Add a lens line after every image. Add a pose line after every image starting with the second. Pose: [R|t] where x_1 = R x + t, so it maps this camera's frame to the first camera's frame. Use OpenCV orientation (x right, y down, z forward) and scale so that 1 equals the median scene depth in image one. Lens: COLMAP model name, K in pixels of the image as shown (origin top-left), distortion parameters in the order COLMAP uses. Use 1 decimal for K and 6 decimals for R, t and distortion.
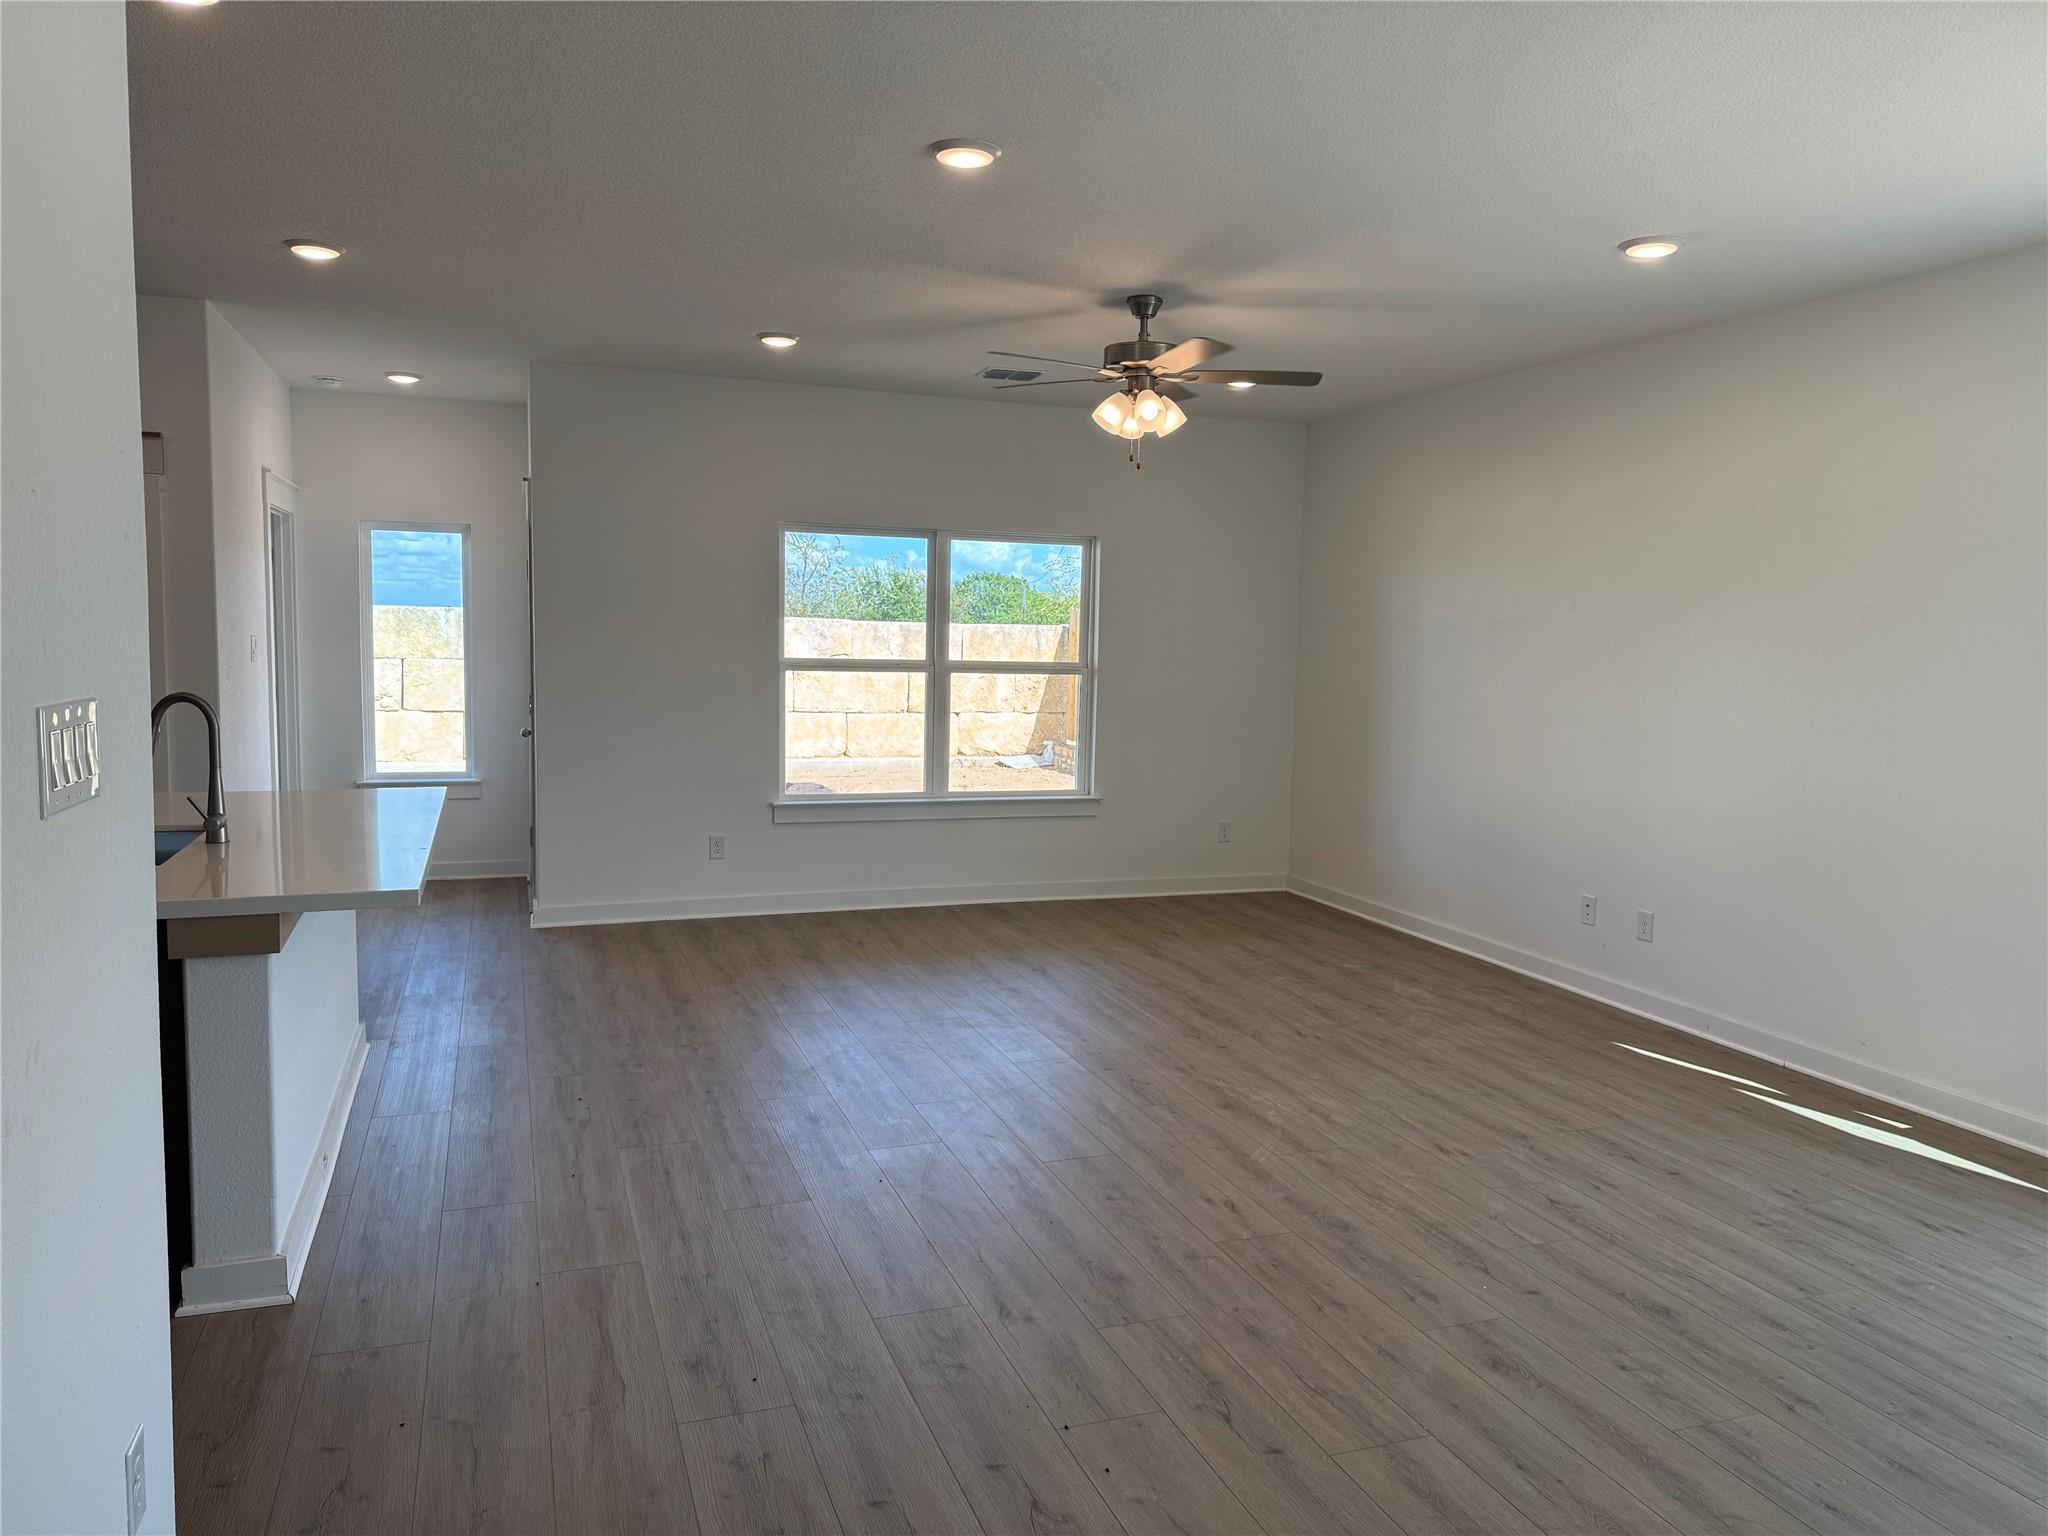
lens RADIAL K [[1429.9, 0, 1022.7], [0, 1429.9, 752.8], [0, 0, 1]] dist [0.055417, -0.068625]
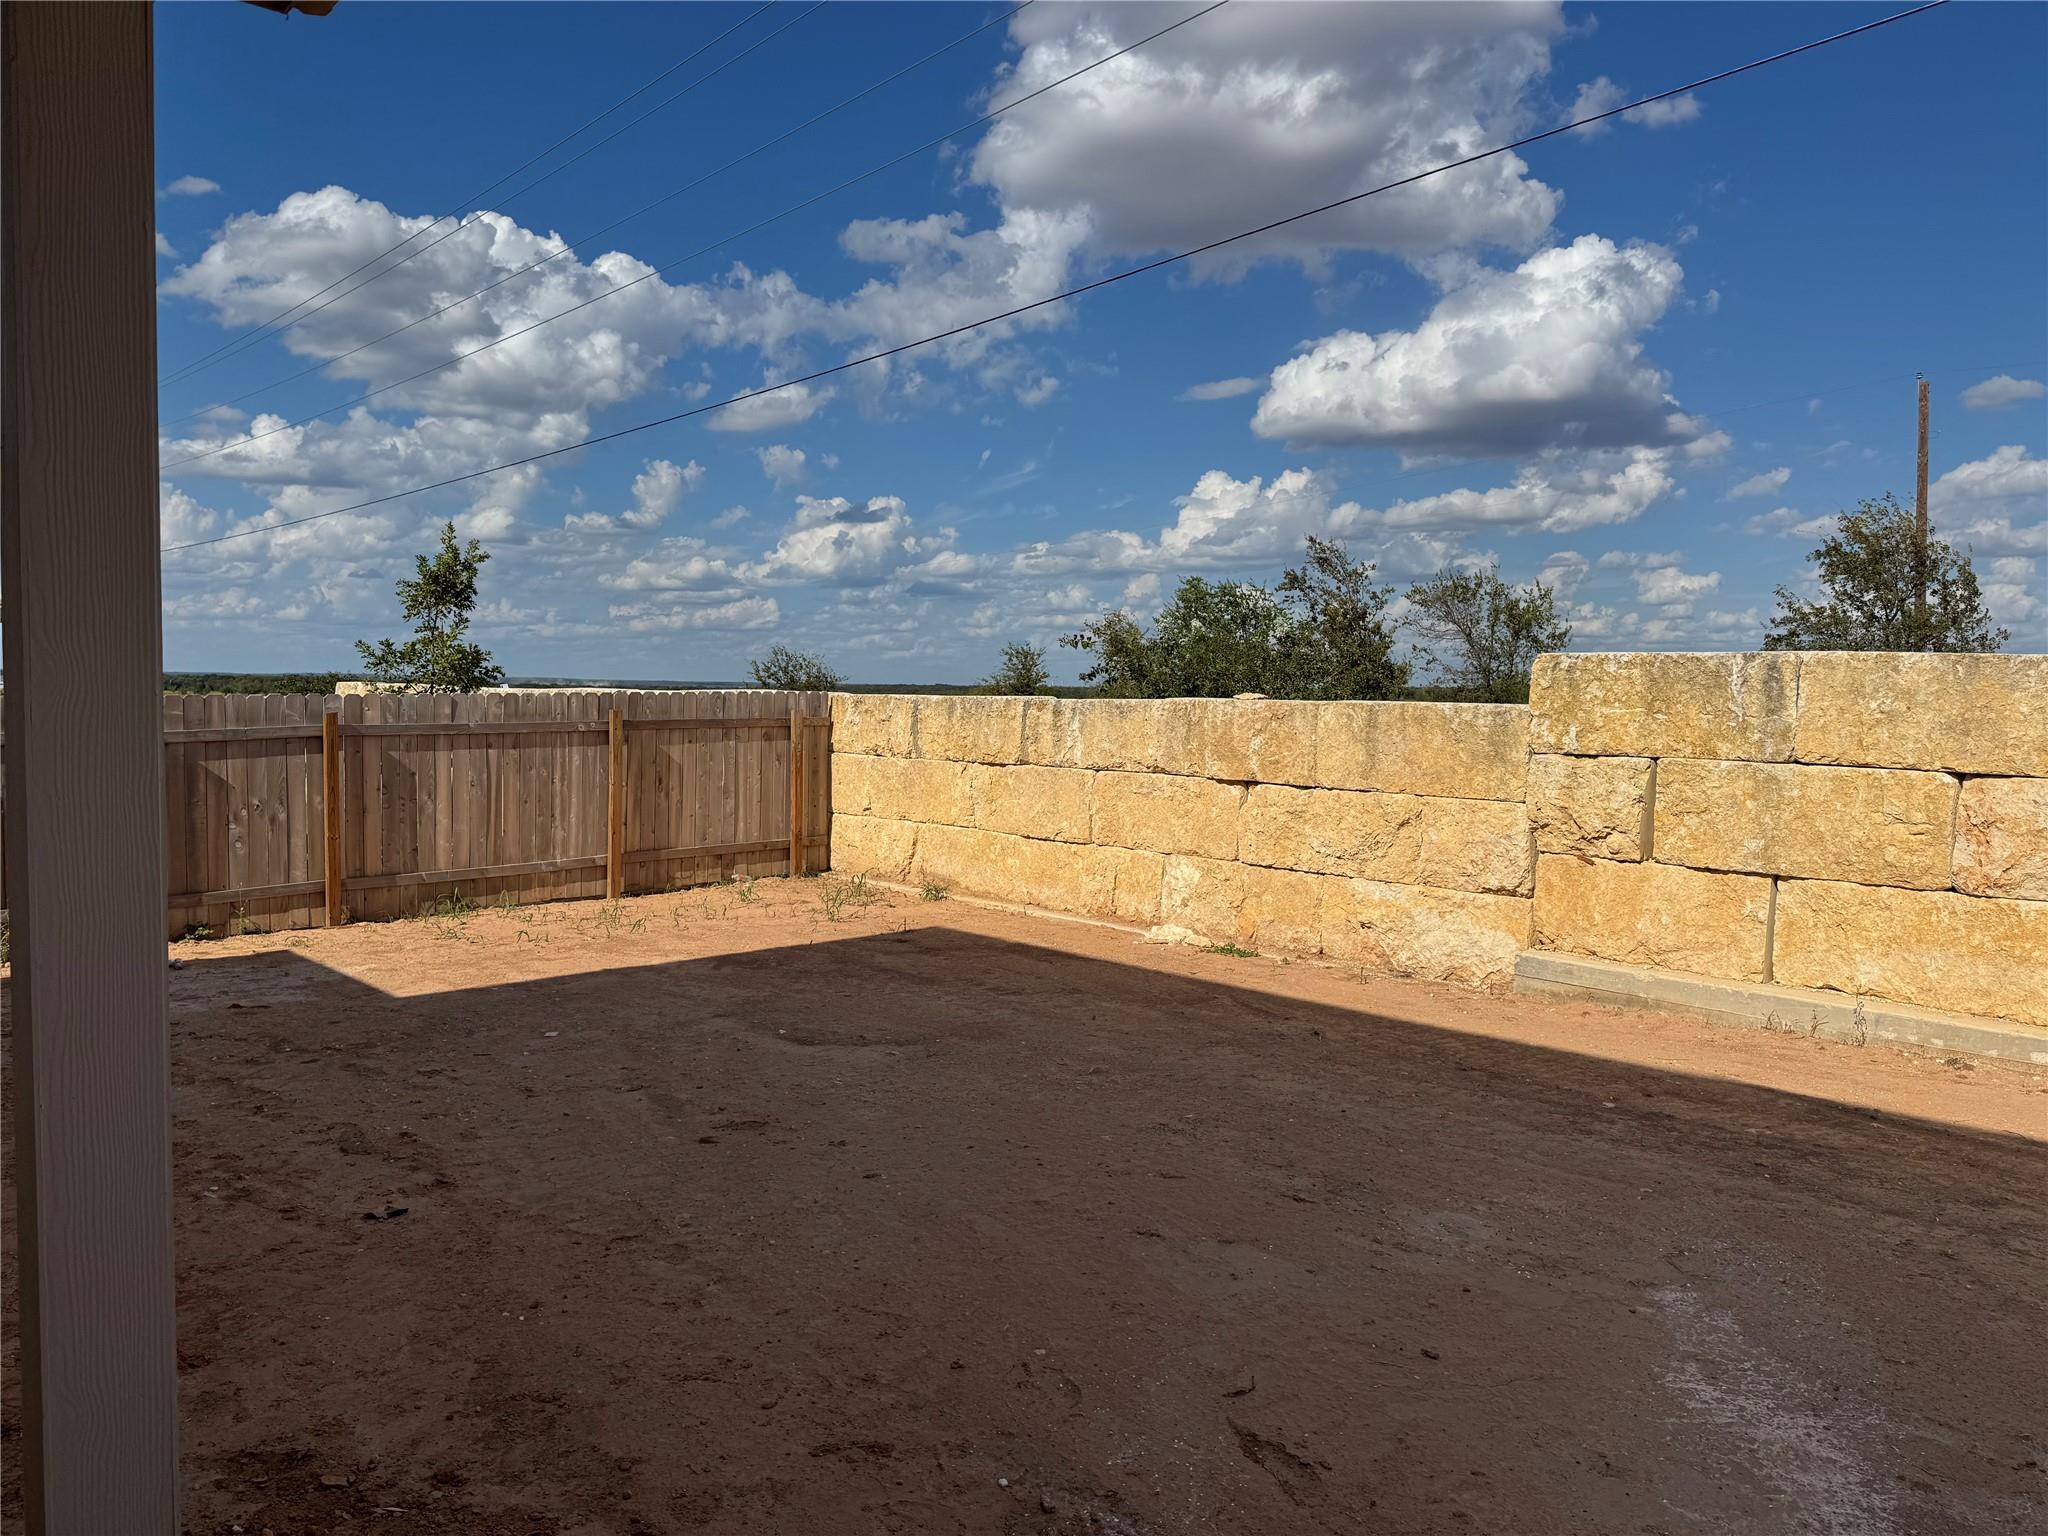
lens RADIAL K [[1429.9, 0, 1030.4], [0, 1429.9, 765.4], [0, 0, 1]] dist [0.055417, -0.068625]
pose [[0.387203, 0.034690, -0.921342, -0.051330], [-0.078535, 0.996901, 0.004530, -0.042572], [0.918644, 0.070603, 0.388728, 0.540576]]
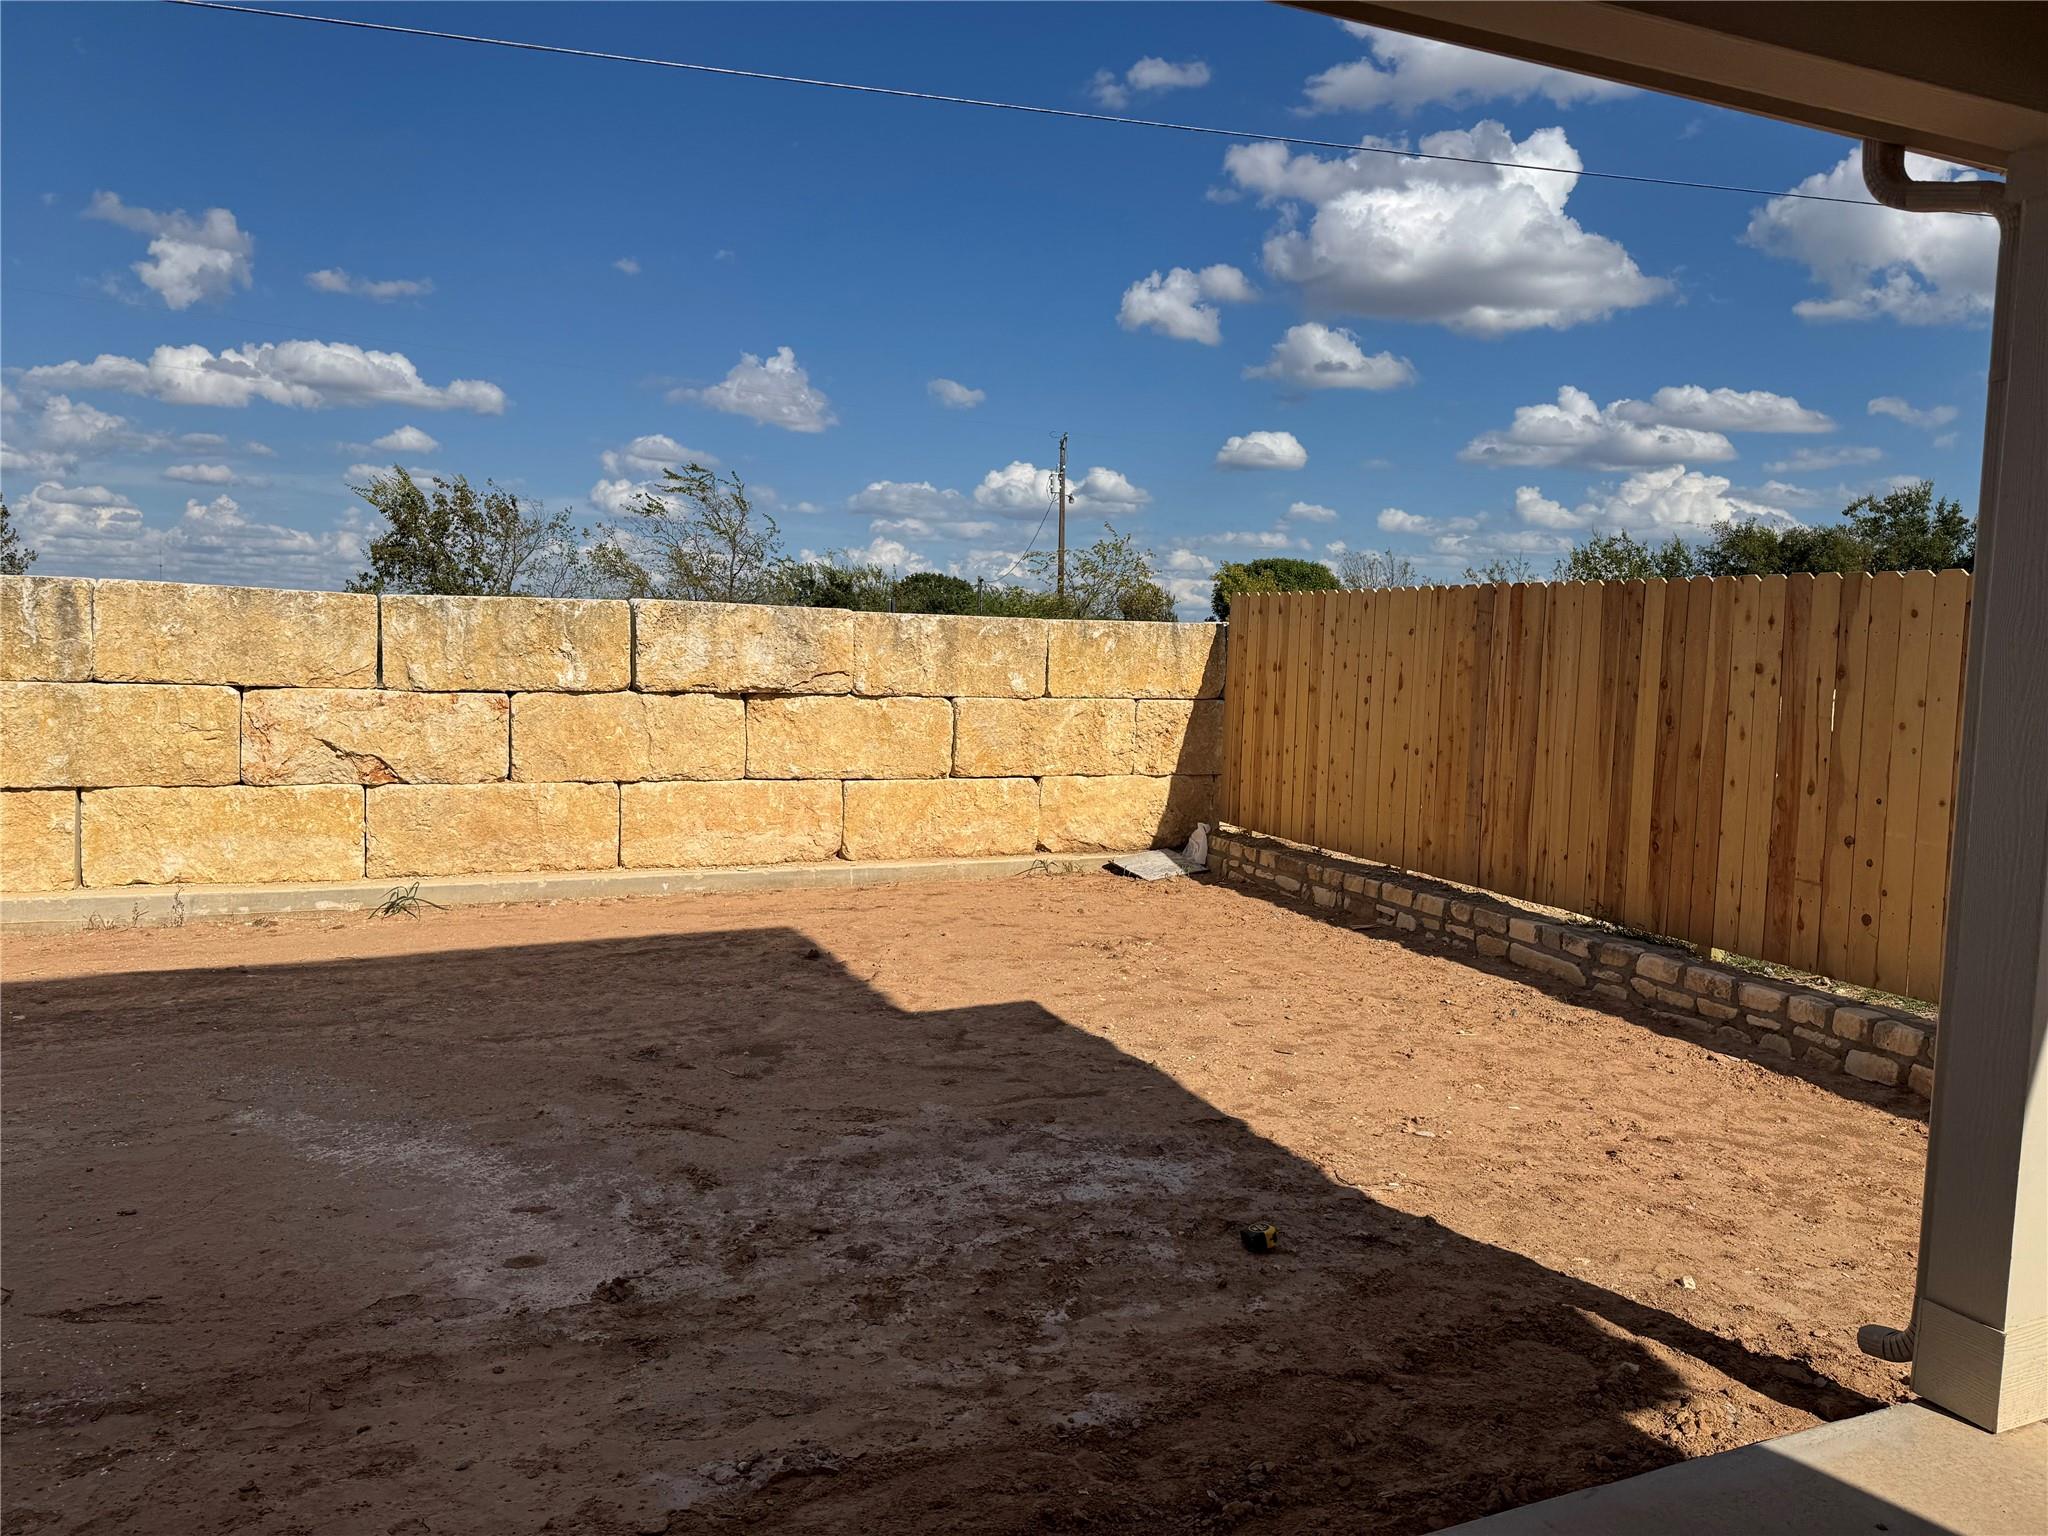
lens RADIAL K [[1429.9, 0, 991.4], [0, 1429.9, 757.7], [0, 0, 1]] dist [0.055417, -0.068625]
pose [[0.999412, 0.003049, 0.034161, -0.084330], [-0.003046, 0.999995, -0.000120, -0.036017], [-0.034161, 0.000016, 0.999416, 0.446896]]
